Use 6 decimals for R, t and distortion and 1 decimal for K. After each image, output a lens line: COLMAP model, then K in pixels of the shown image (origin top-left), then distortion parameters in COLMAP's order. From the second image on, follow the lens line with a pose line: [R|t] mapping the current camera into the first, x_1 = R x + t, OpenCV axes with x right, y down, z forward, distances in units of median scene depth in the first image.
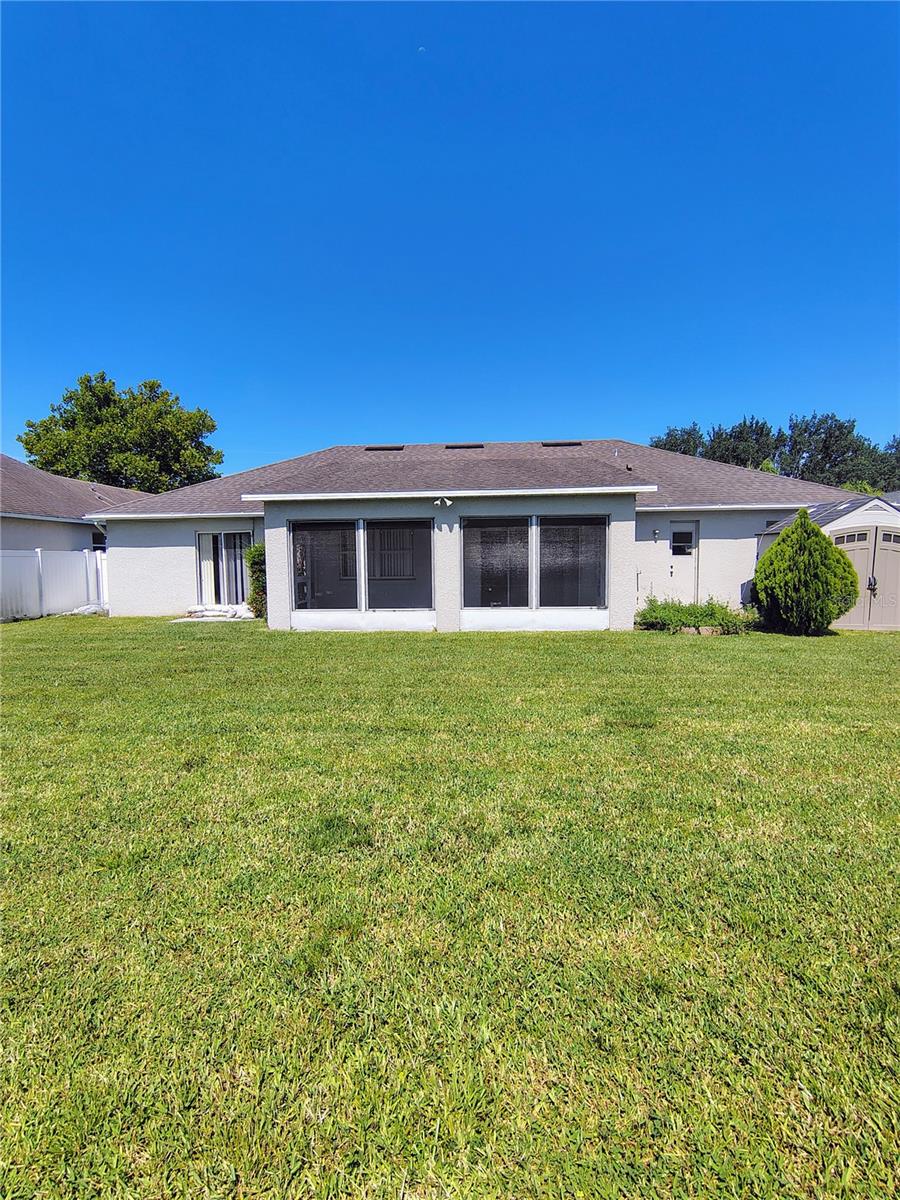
lens RADIAL K [[563.1, 0, 442.4], [0, 563.1, 599.9], [0, 0, 1]] dist [-0.005985, 0.000320]
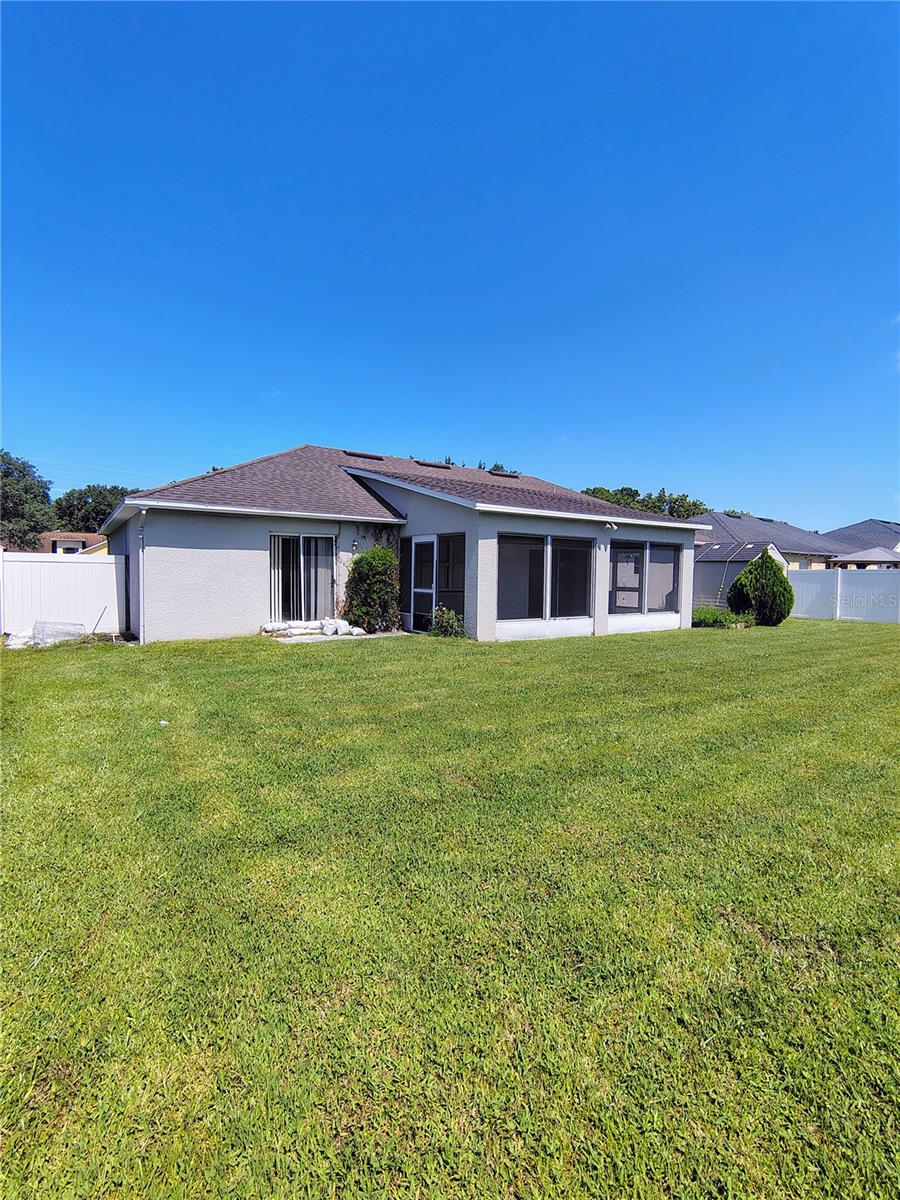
lens RADIAL K [[570.7, 0, 463.8], [0, 570.7, 599.7], [0, 0, 1]] dist [-0.001550, 0.000003]
pose [[0.795519, -0.006394, 0.605895, -0.945990], [0.022813, 0.999551, -0.019405, -0.001374], [-0.605499, 0.029260, 0.795308, 0.220687]]
